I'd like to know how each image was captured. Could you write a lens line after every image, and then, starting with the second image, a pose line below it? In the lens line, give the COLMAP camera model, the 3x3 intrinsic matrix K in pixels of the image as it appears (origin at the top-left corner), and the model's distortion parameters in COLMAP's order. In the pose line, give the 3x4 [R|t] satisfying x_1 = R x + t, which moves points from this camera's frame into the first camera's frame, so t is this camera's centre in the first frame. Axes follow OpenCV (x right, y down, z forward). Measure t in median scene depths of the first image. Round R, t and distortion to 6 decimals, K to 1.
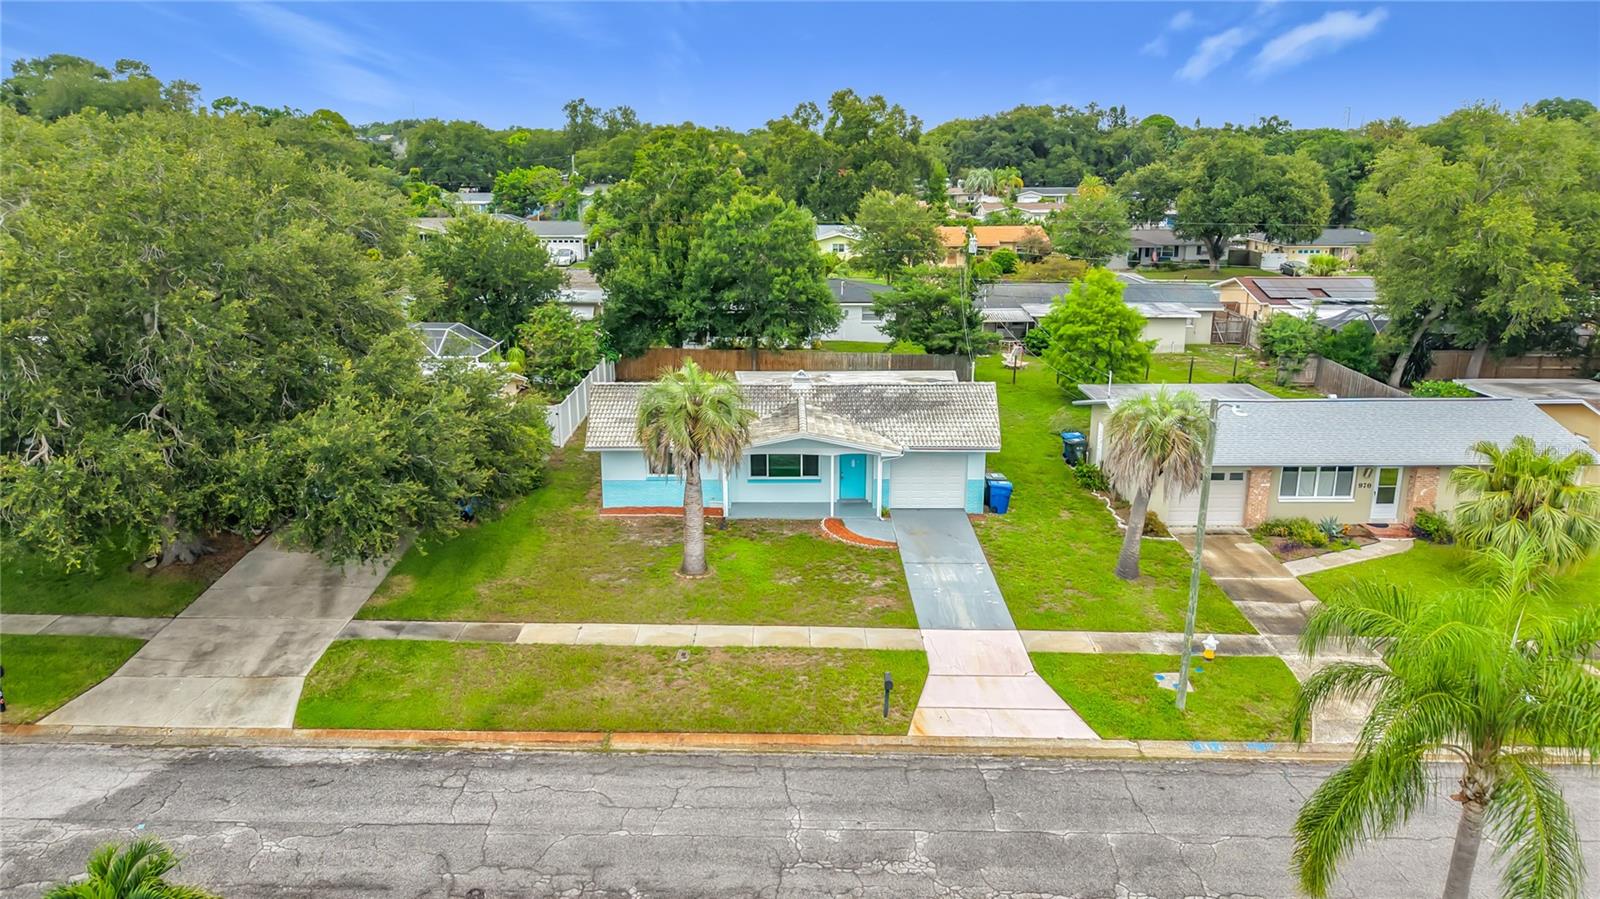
lens RADIAL K [[1078.6, 0, 806.0], [0, 1078.6, 436.7], [0, 0, 1]] dist [0.028158, -0.033074]
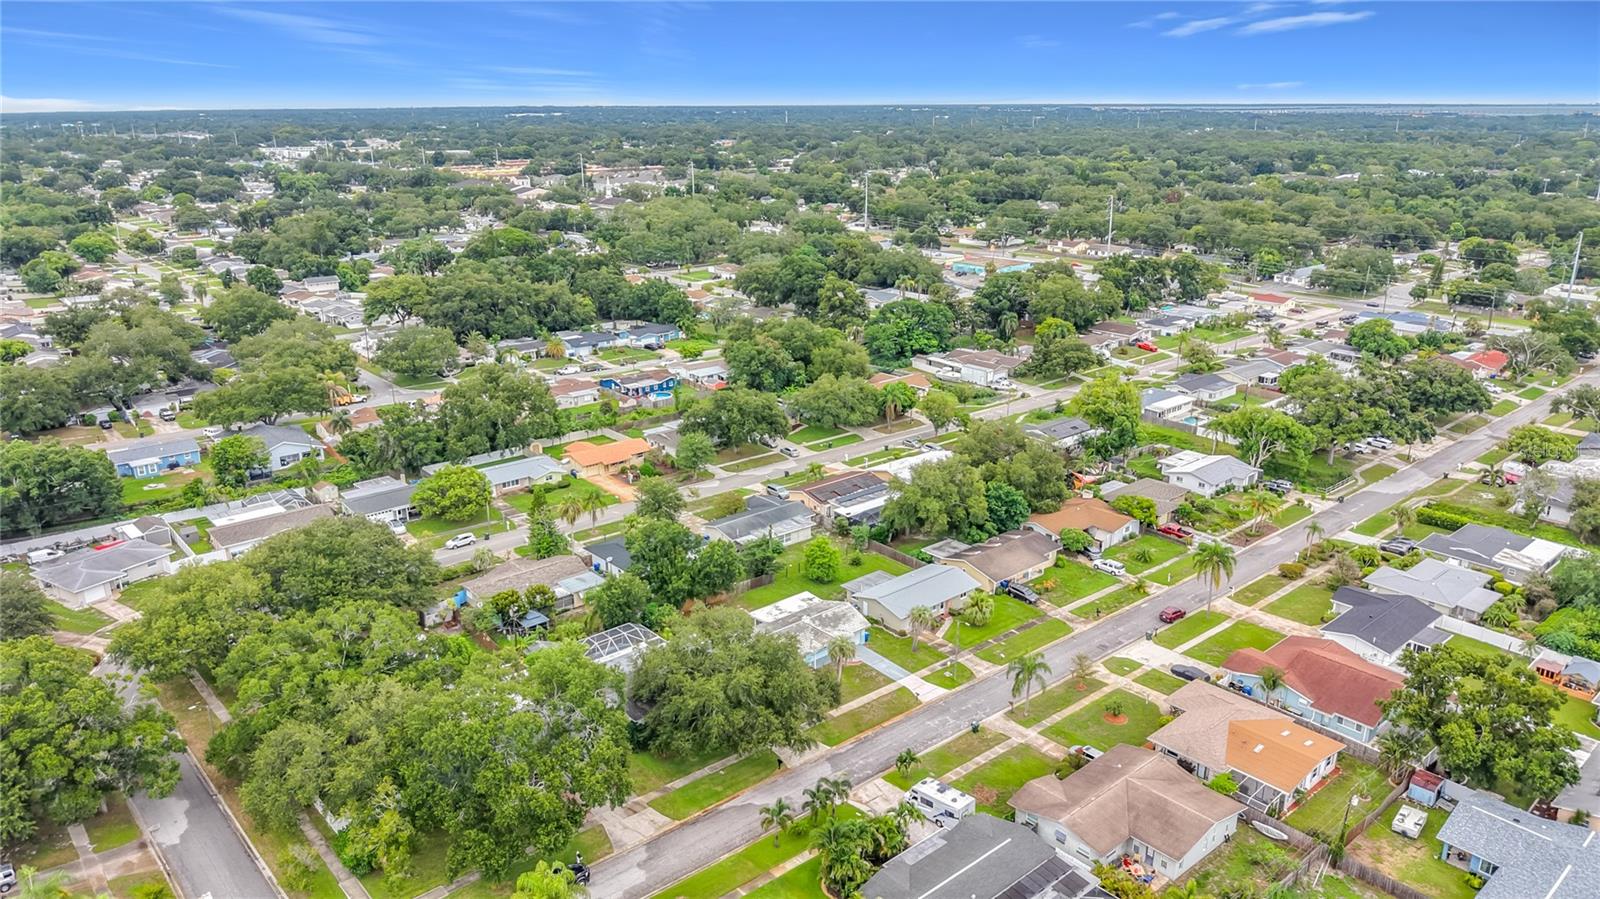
lens RADIAL K [[1078.6, 0, 798.2], [0, 1078.6, 447.1], [0, 0, 1]] dist [0.028158, -0.033074]
pose [[0.768222, -0.198367, 0.608676, -2.521253], [0.173959, 0.979691, 0.099723, -1.179149], [-0.616096, 0.029276, 0.787127, -2.070060]]
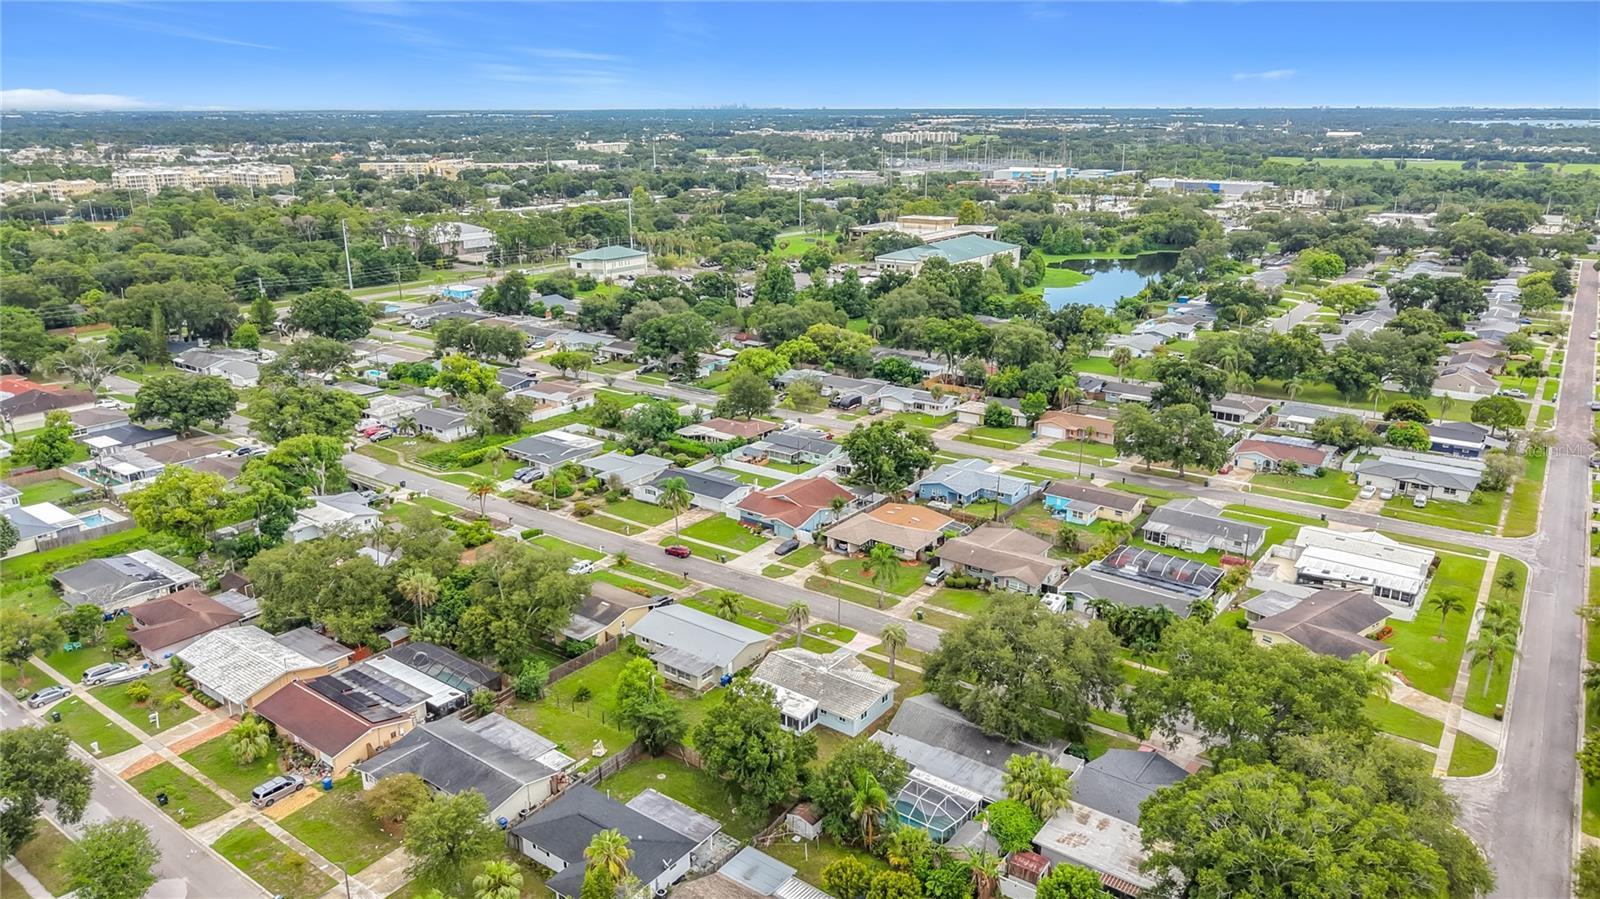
lens RADIAL K [[1078.6, 0, 805.5], [0, 1078.6, 459.9], [0, 0, 1]] dist [0.028158, -0.033074]
pose [[-0.795311, -0.191610, 0.575122, -2.086912], [0.159872, 0.848847, 0.503885, -2.731792], [-0.584740, 0.492691, -0.644464, 3.538378]]
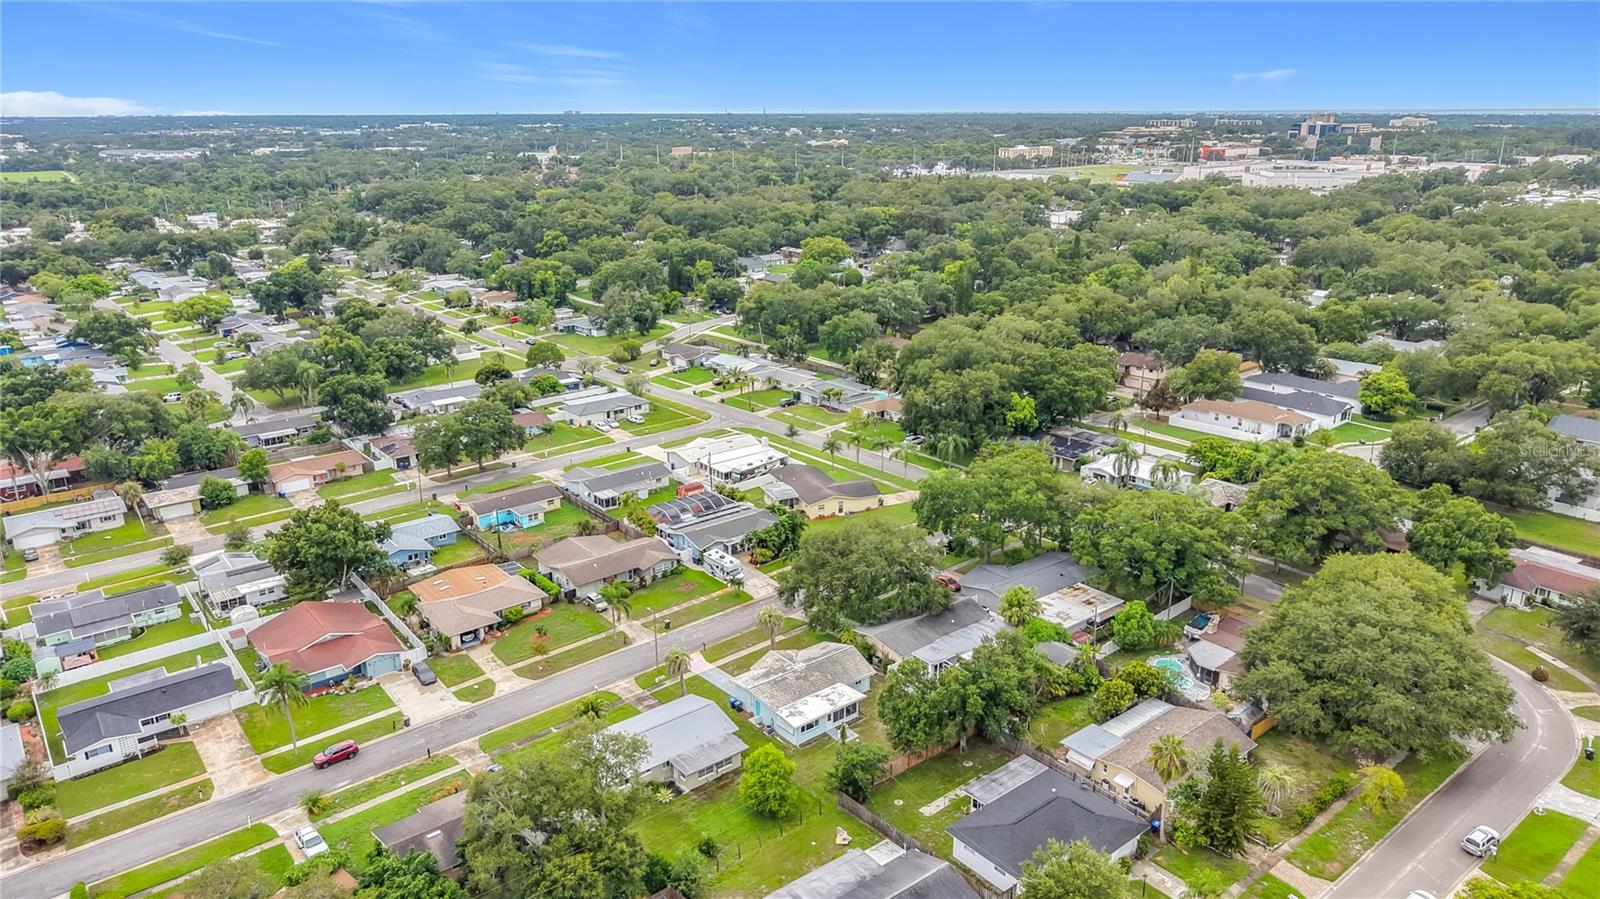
lens RADIAL K [[1078.6, 0, 804.2], [0, 1078.6, 436.3], [0, 0, 1]] dist [0.028158, -0.033074]
pose [[-0.785424, 0.178033, -0.592802, 2.206290], [-0.164825, 0.862999, 0.477562, -2.724438], [0.596609, 0.472797, -0.648475, 3.531831]]
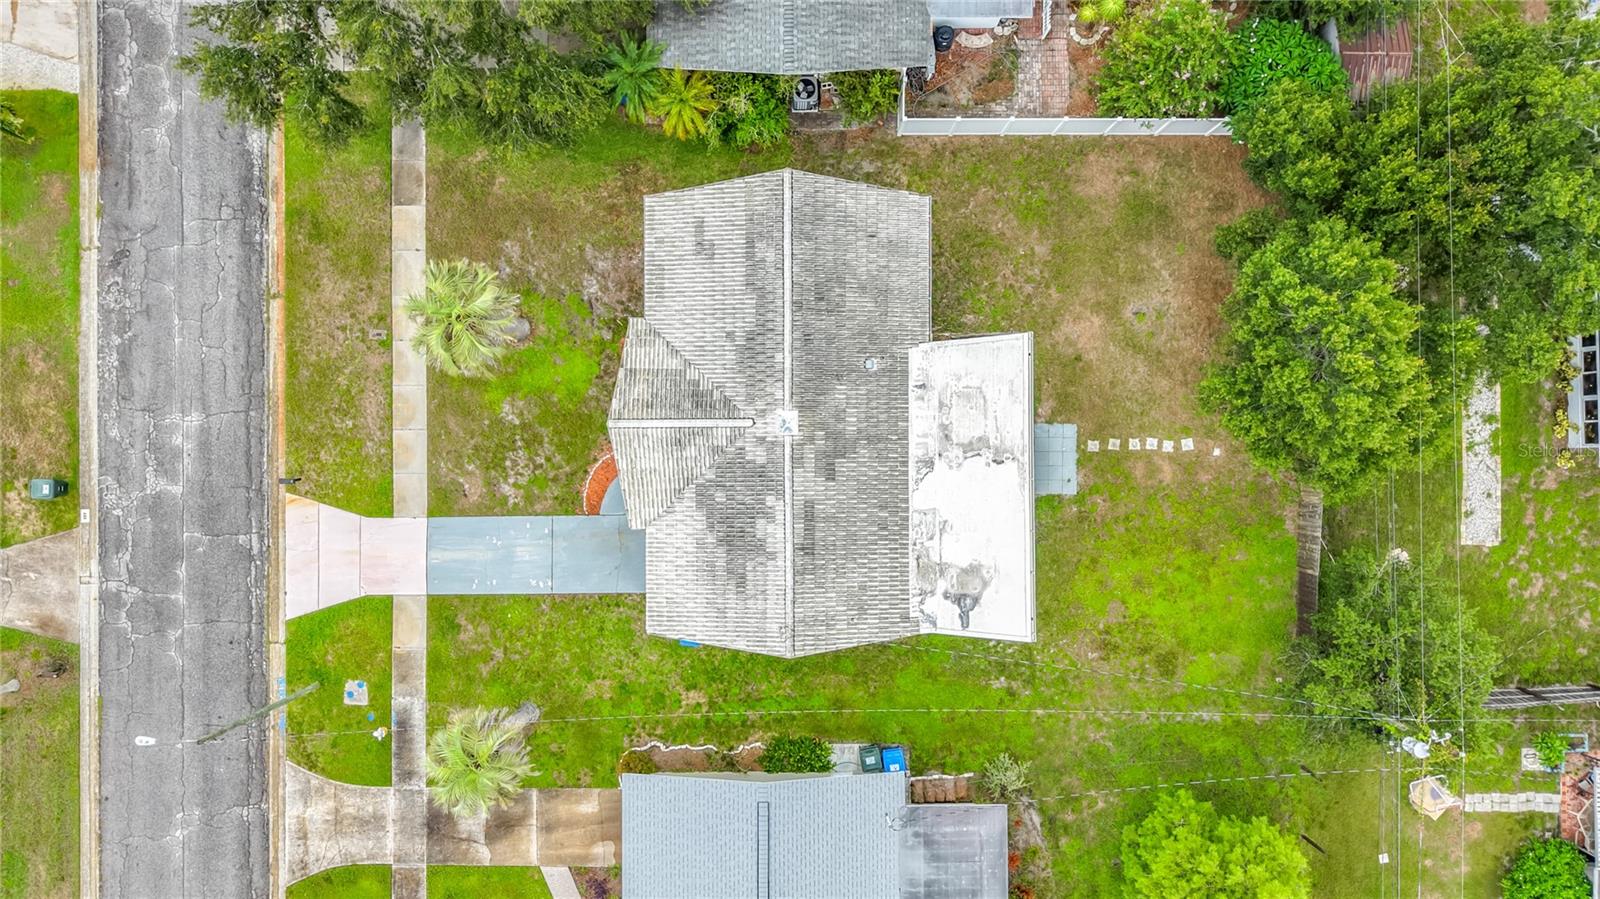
lens RADIAL K [[1078.6, 0, 788.4], [0, 1078.6, 432.4], [0, 0, 1]] dist [0.028158, -0.033074]
pose [[-0.011371, 0.999721, -0.020680, 0.027026], [-0.274627, 0.016764, 0.961405, -1.126918], [0.961484, 0.016611, 0.274360, 1.030339]]
